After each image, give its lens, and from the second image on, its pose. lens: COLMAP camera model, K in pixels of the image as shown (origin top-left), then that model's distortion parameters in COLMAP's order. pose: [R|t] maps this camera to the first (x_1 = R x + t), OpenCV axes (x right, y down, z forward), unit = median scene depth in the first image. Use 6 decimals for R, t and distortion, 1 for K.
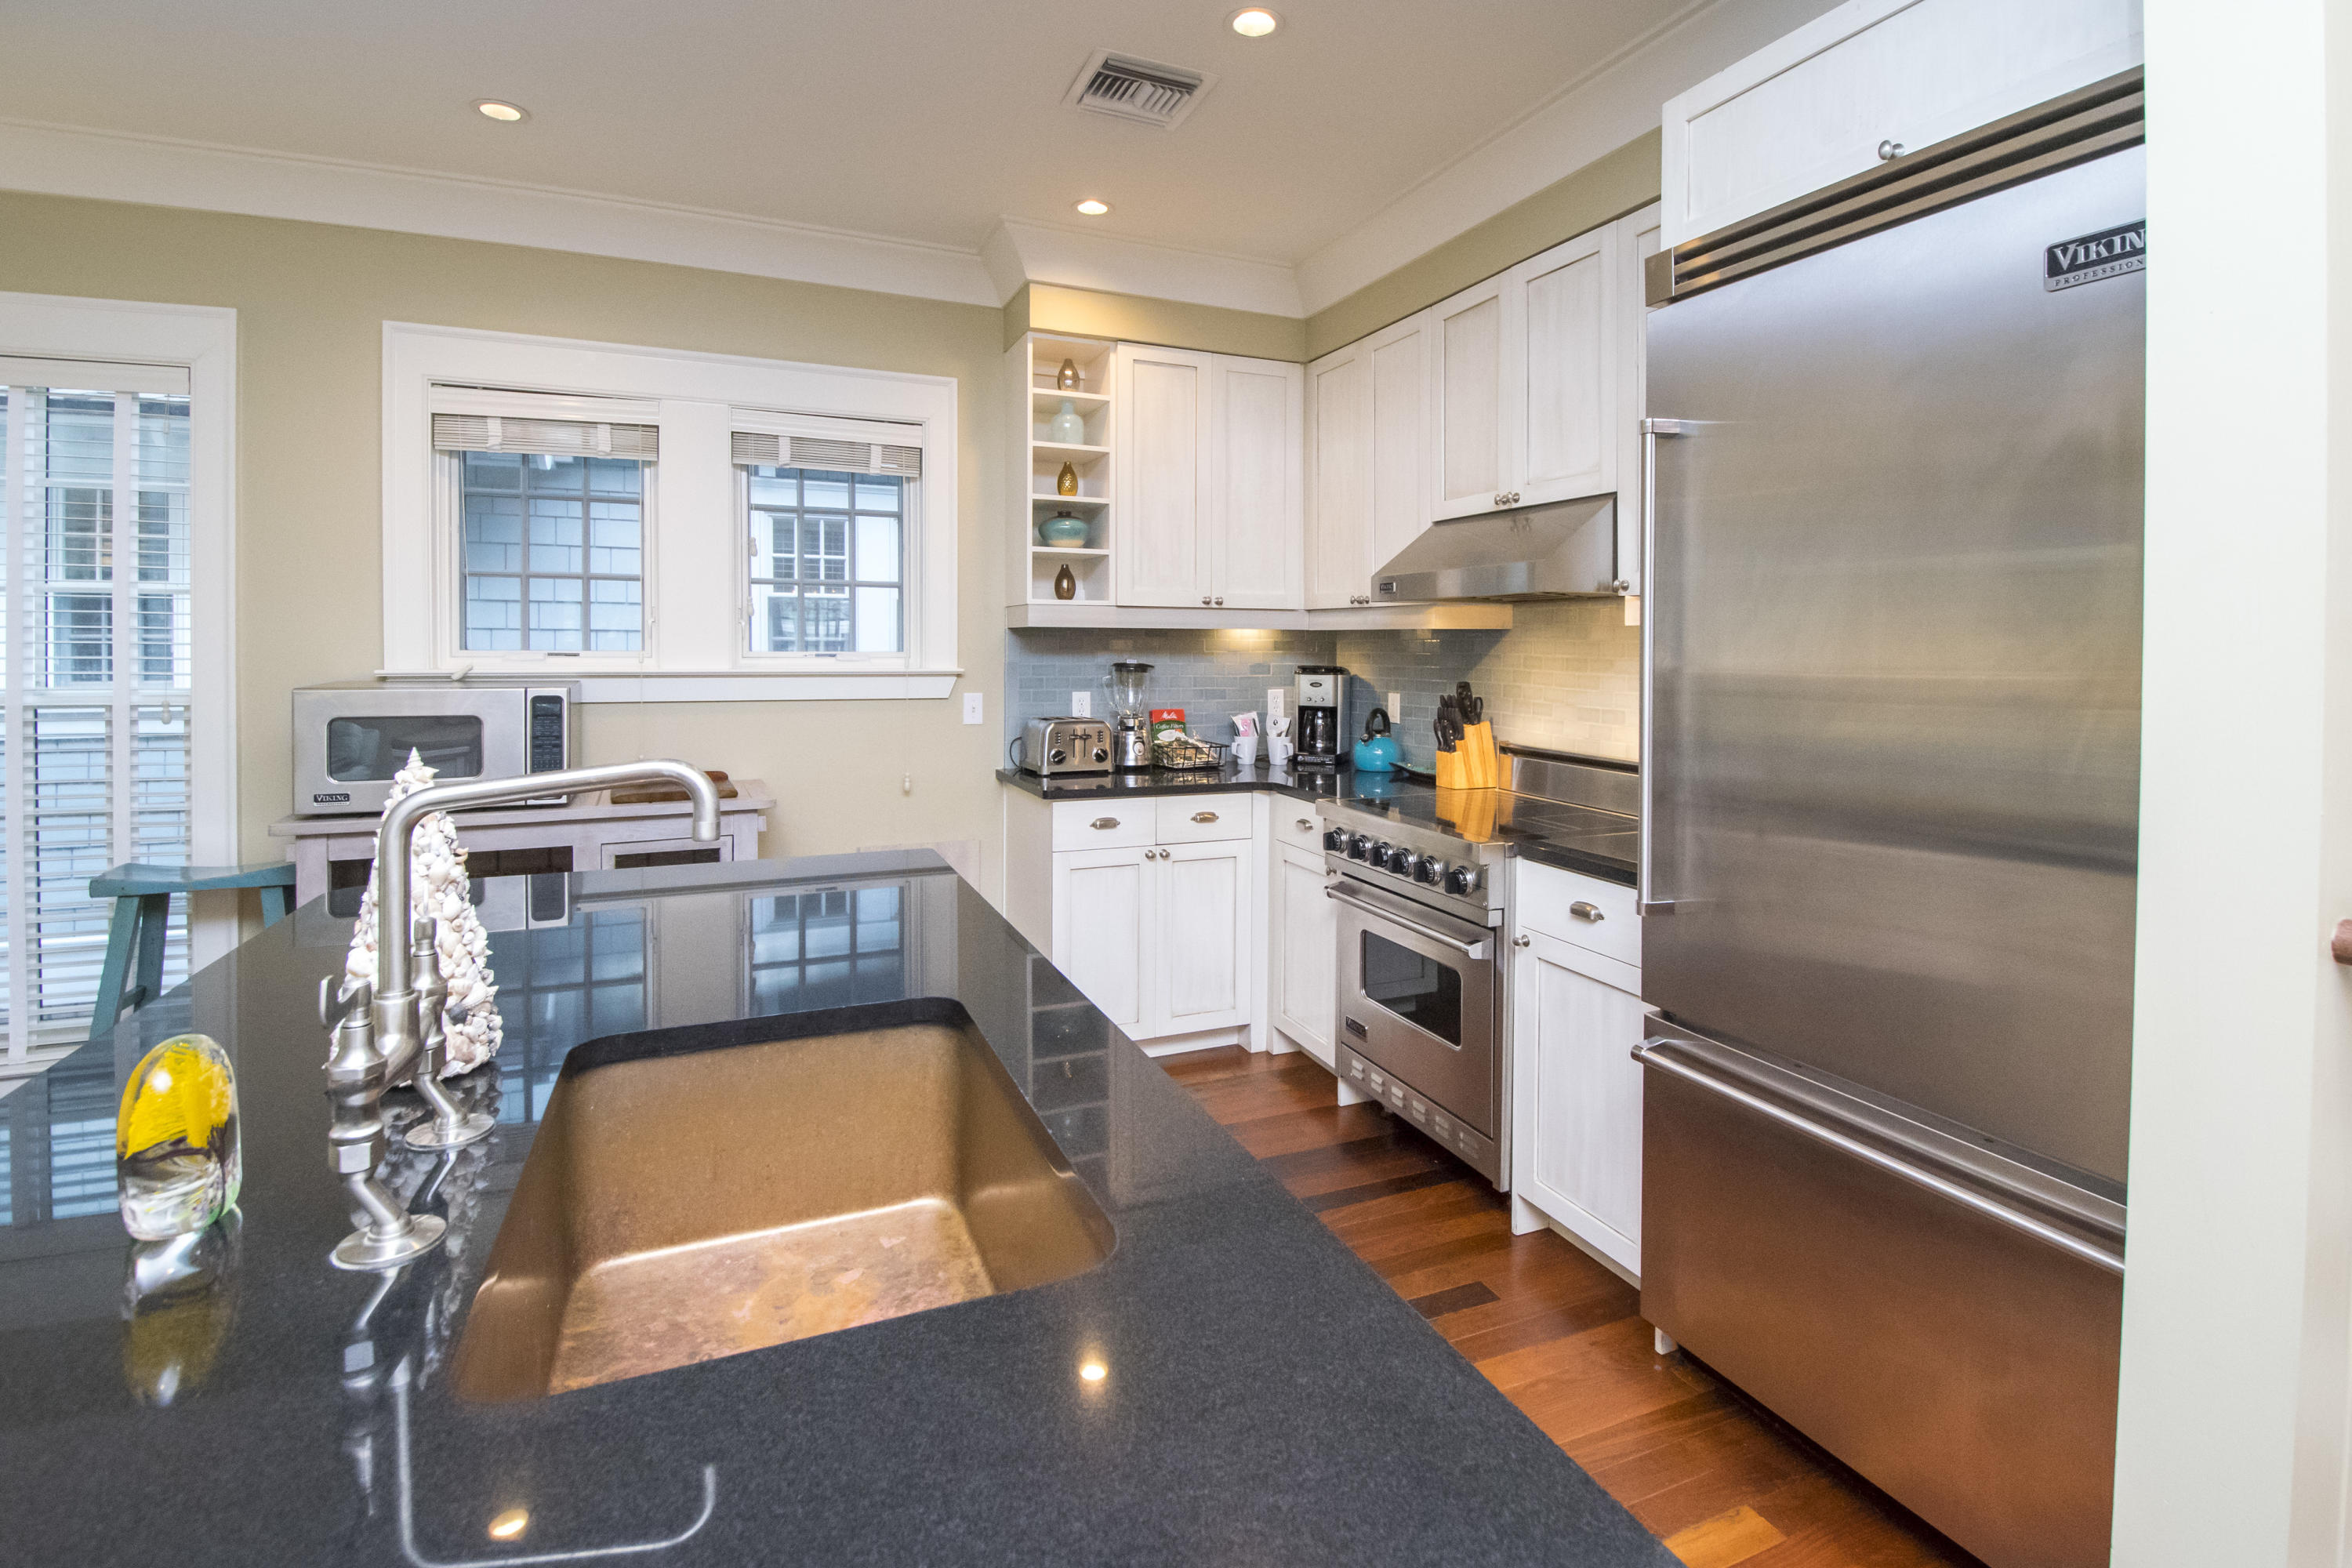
lens RADIAL K [[1116.6, 0, 1215.7], [0, 1116.6, 686.2], [0, 0, 1]] dist [0.002443, -0.017827]
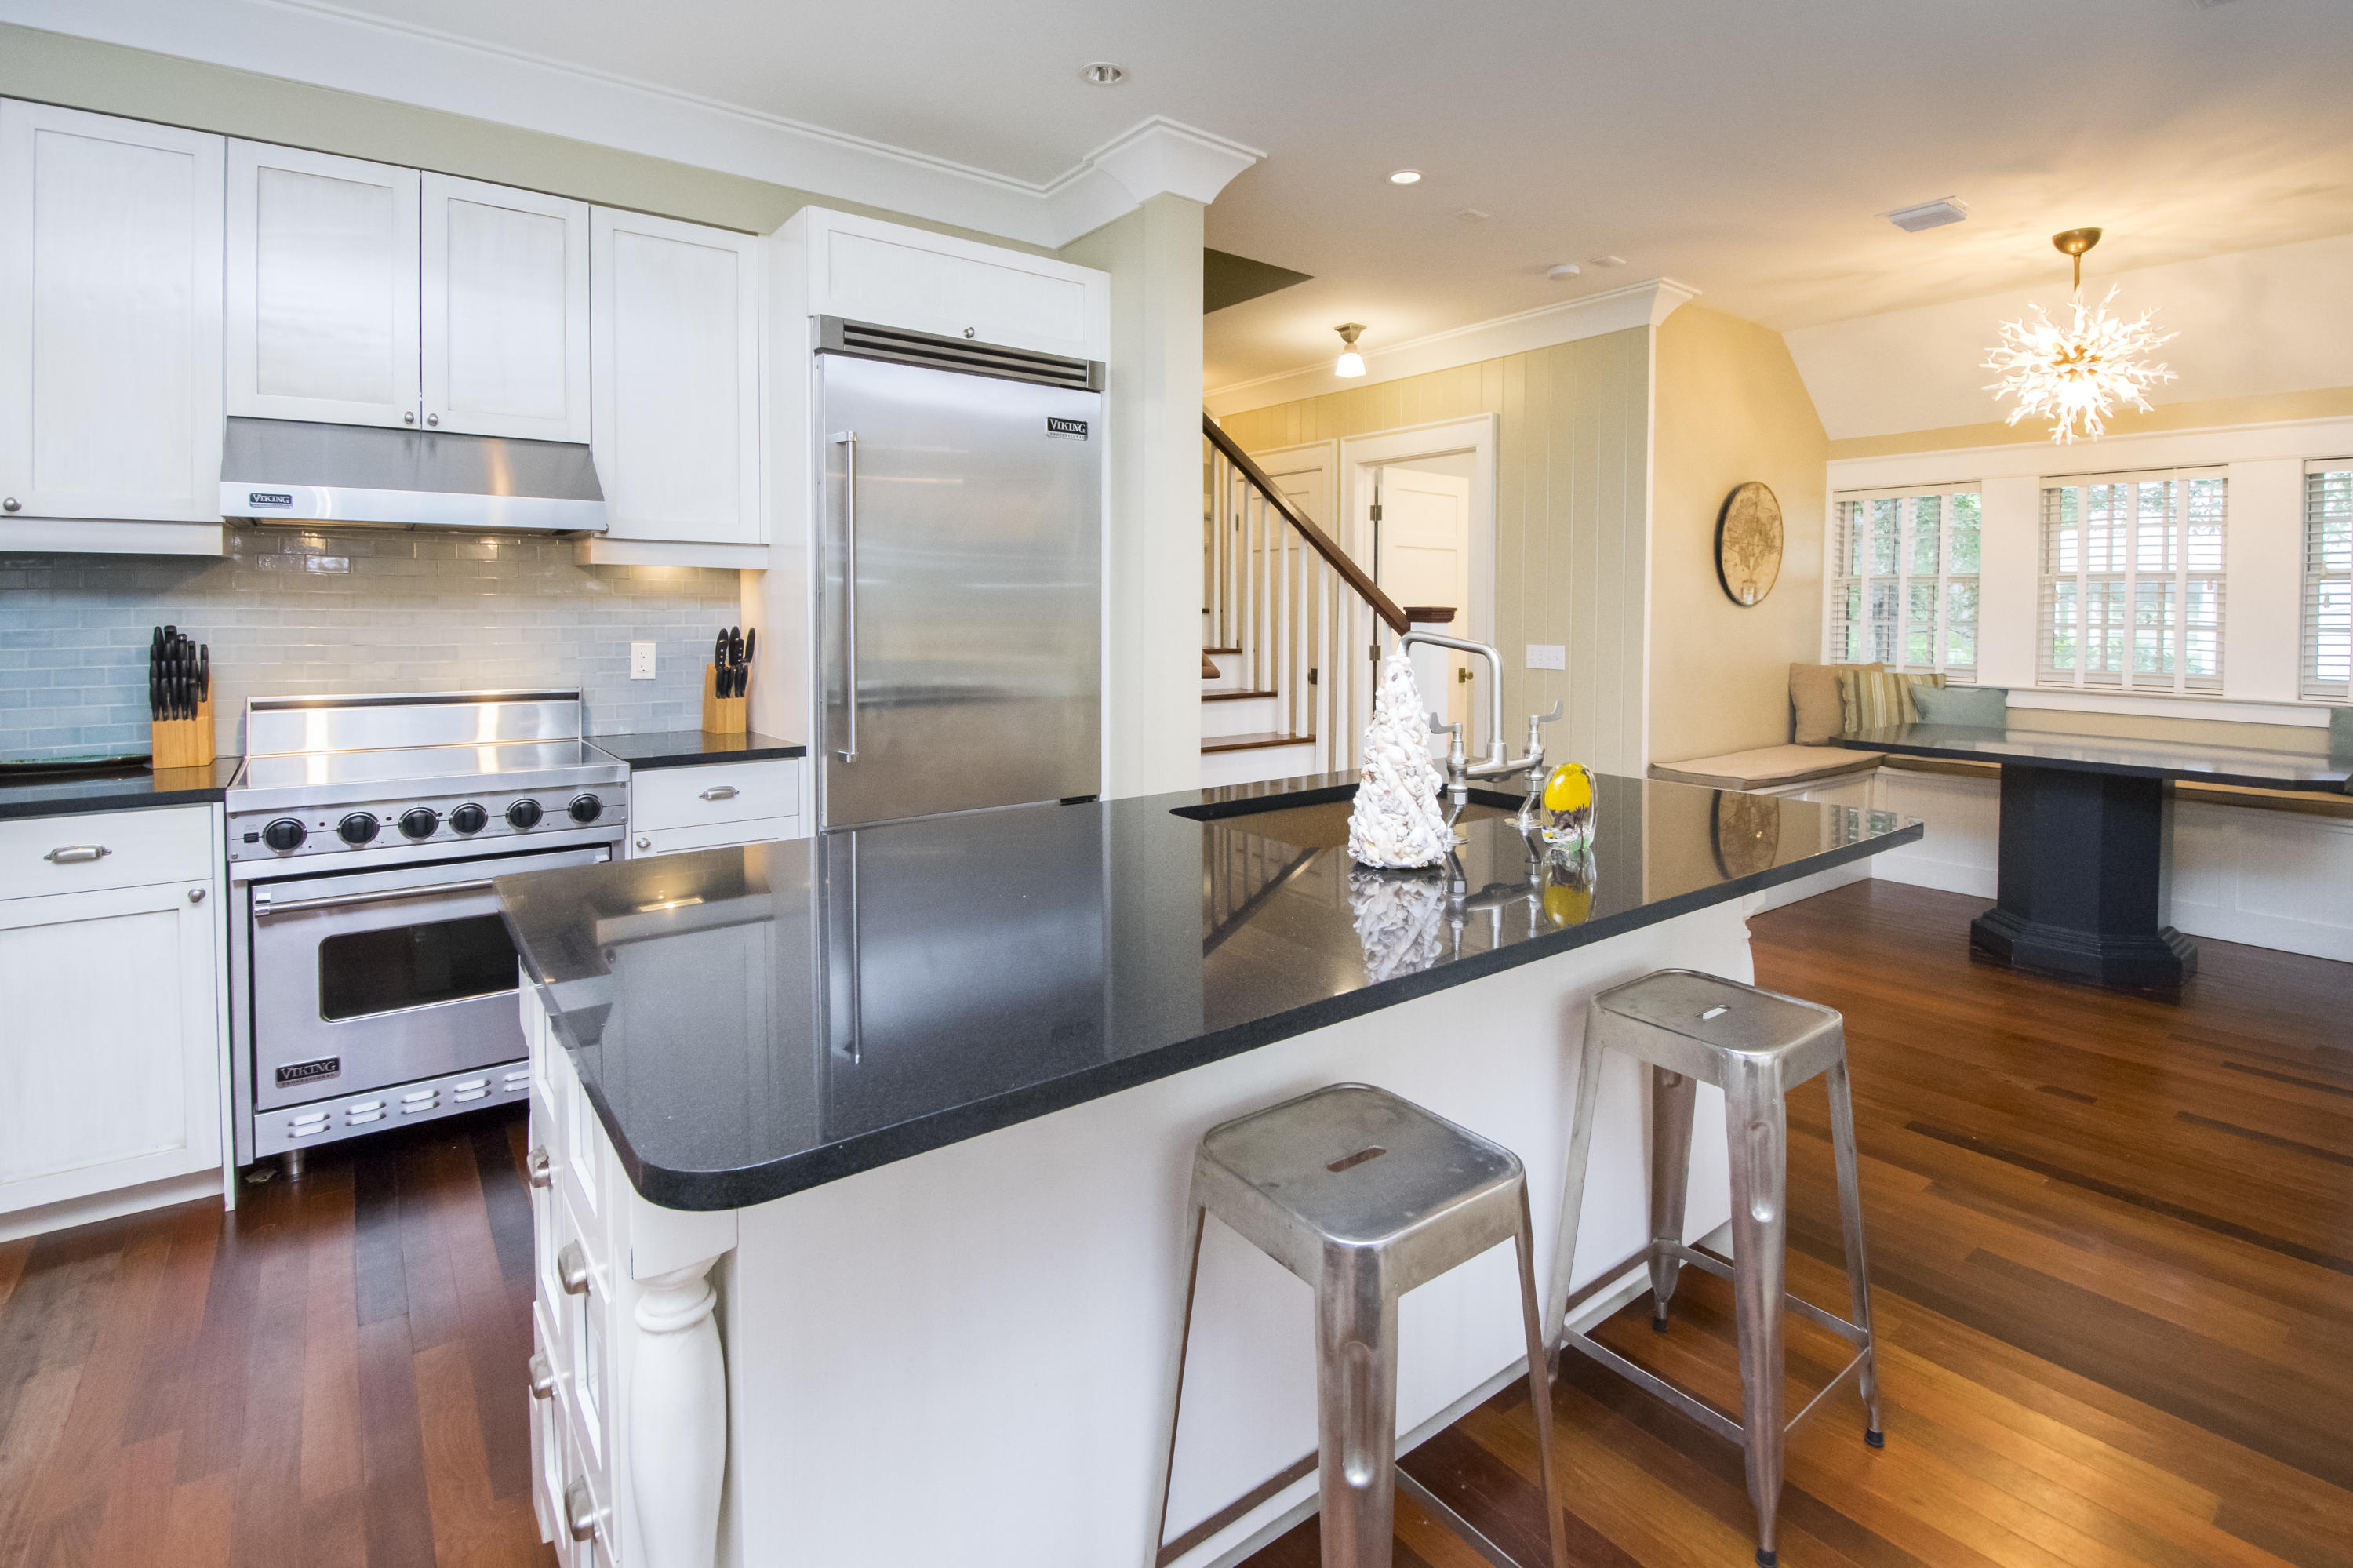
lens RADIAL K [[1117.1, 0, 1216.2], [0, 1117.1, 686.2], [0, 0, 1]] dist [0.002443, -0.017827]
pose [[-0.236688, -0.074091, 0.968757, -0.632527], [0.032295, 0.995937, 0.084060, -0.003233], [-0.971049, 0.051182, -0.233333, 0.459115]]
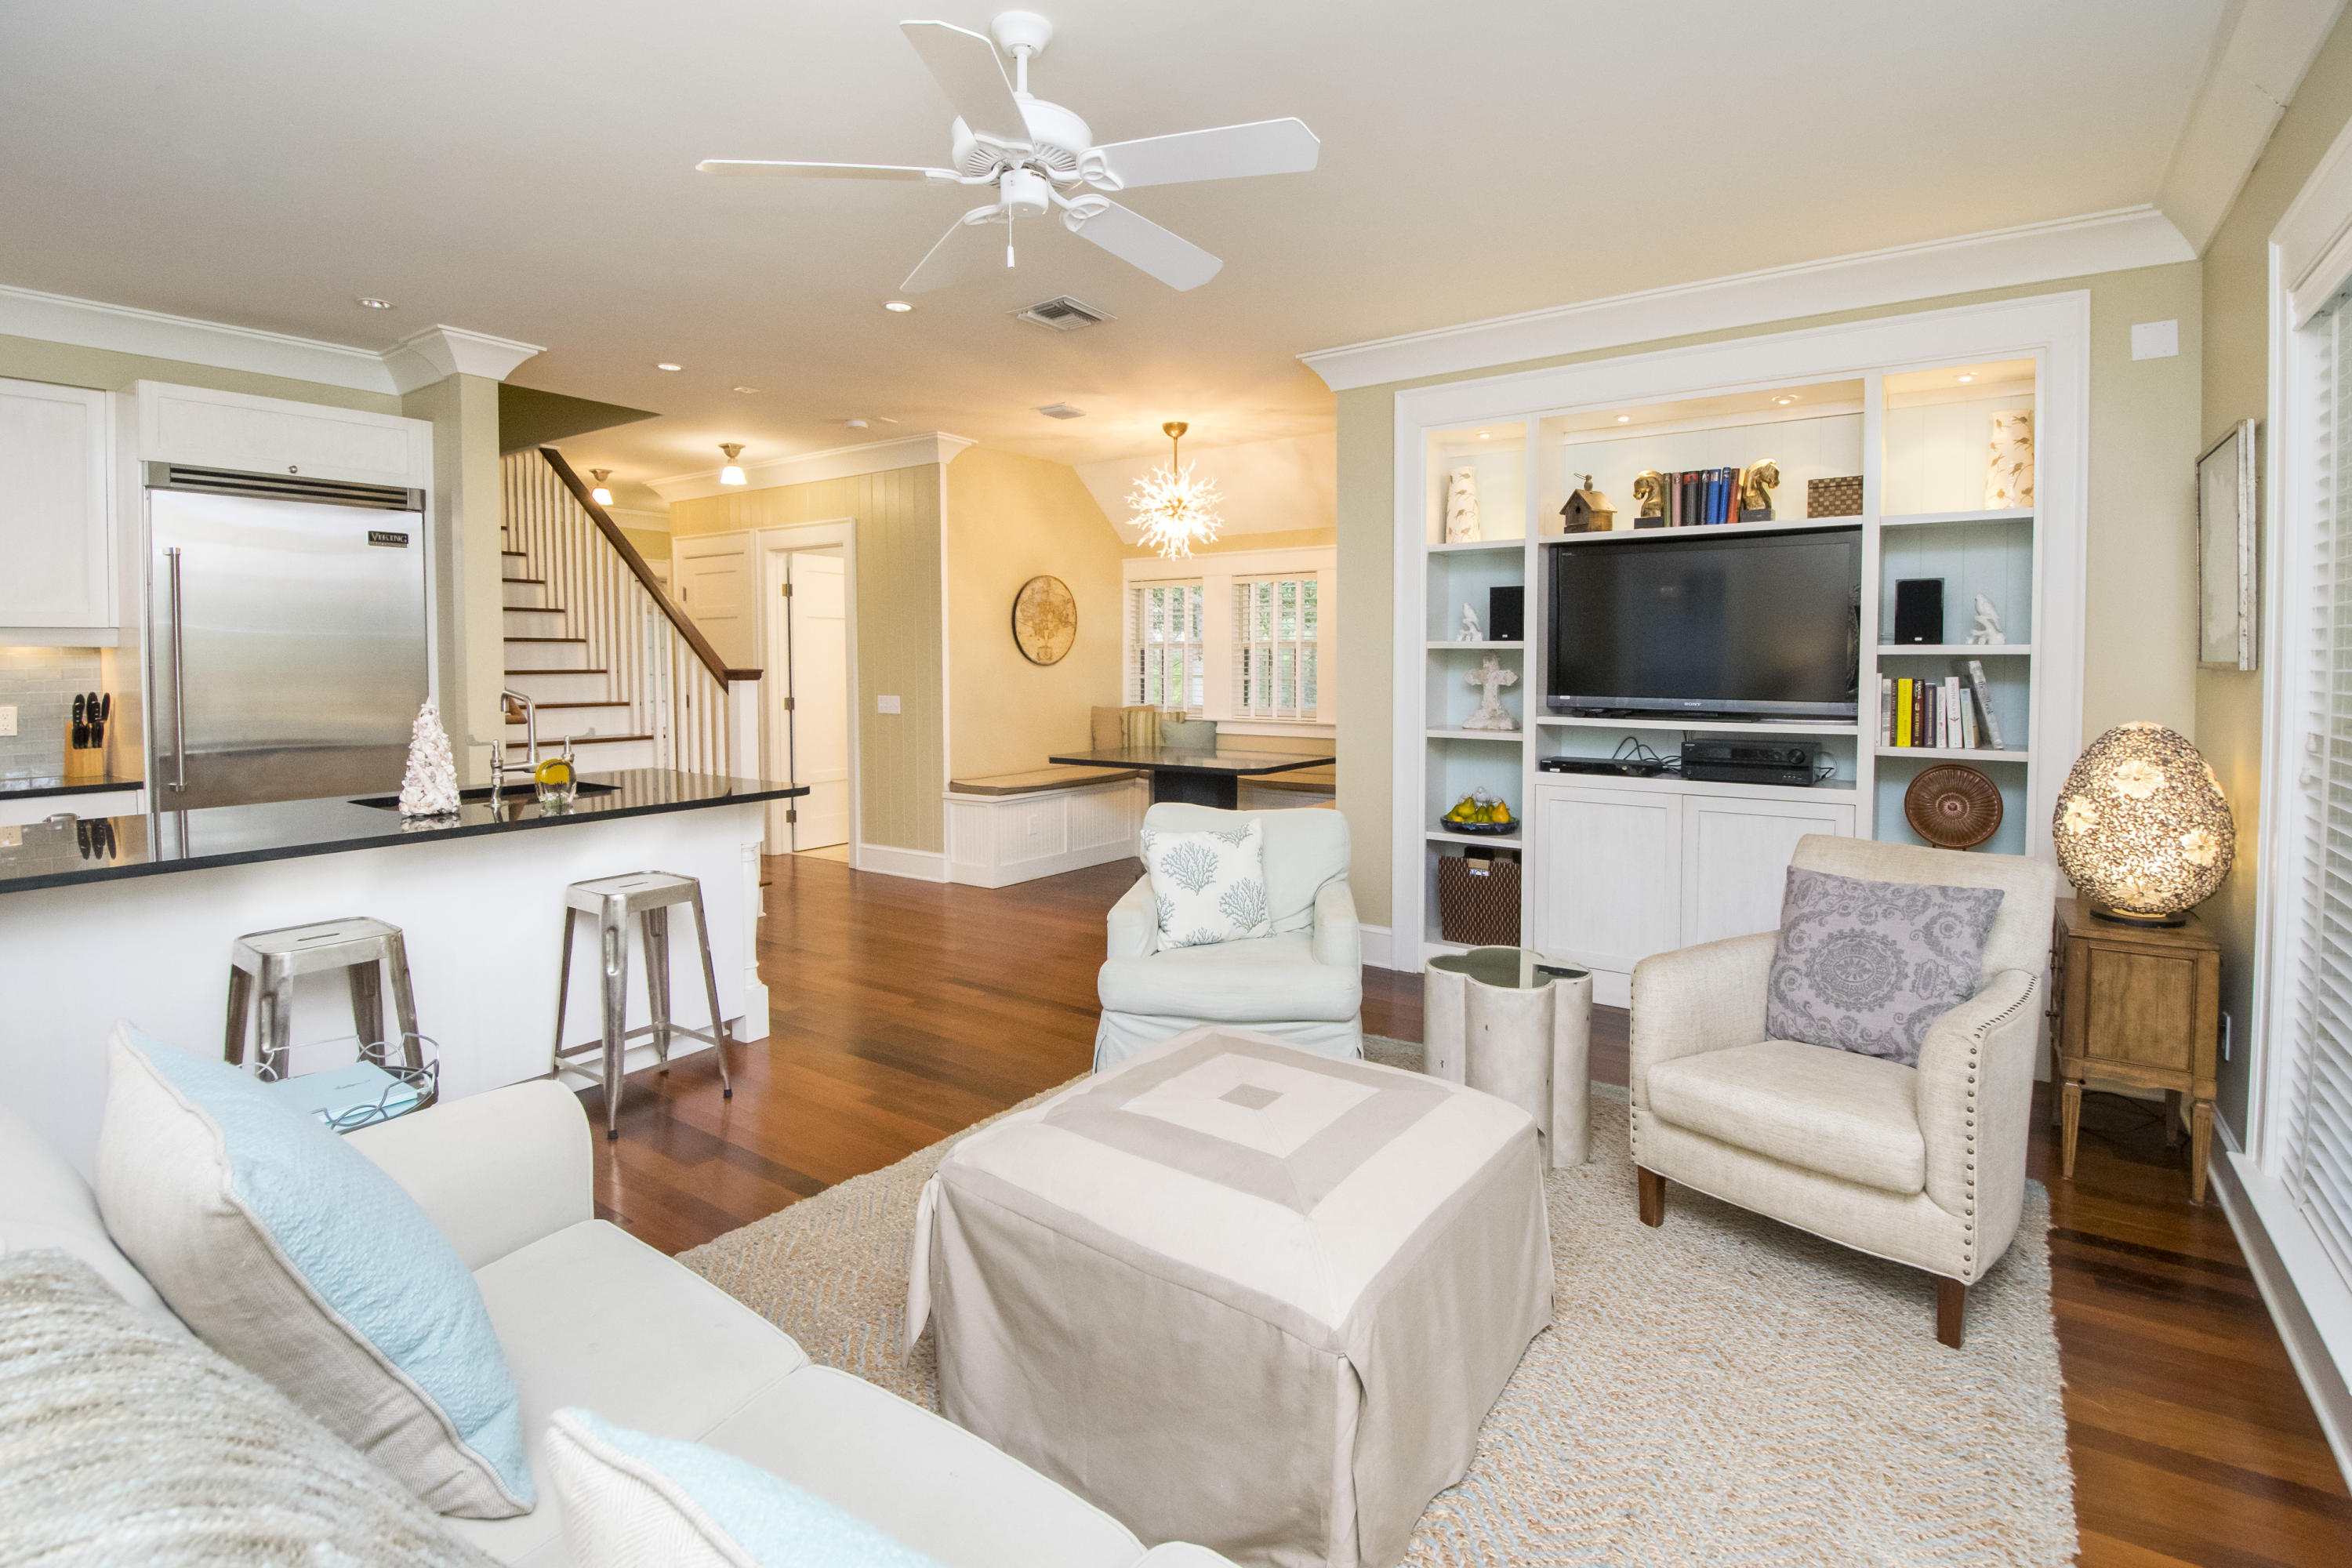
lens RADIAL K [[1072.4, 0, 1176.6], [0, 1072.4, 733.6], [0, 0, 1]] dist [0.011837, -0.026515]
pose [[-0.521167, -0.061357, 0.851246, -1.161688], [0.031752, 0.995328, 0.091182, -0.008879], [-0.852864, 0.074550, -0.516784, 0.238632]]
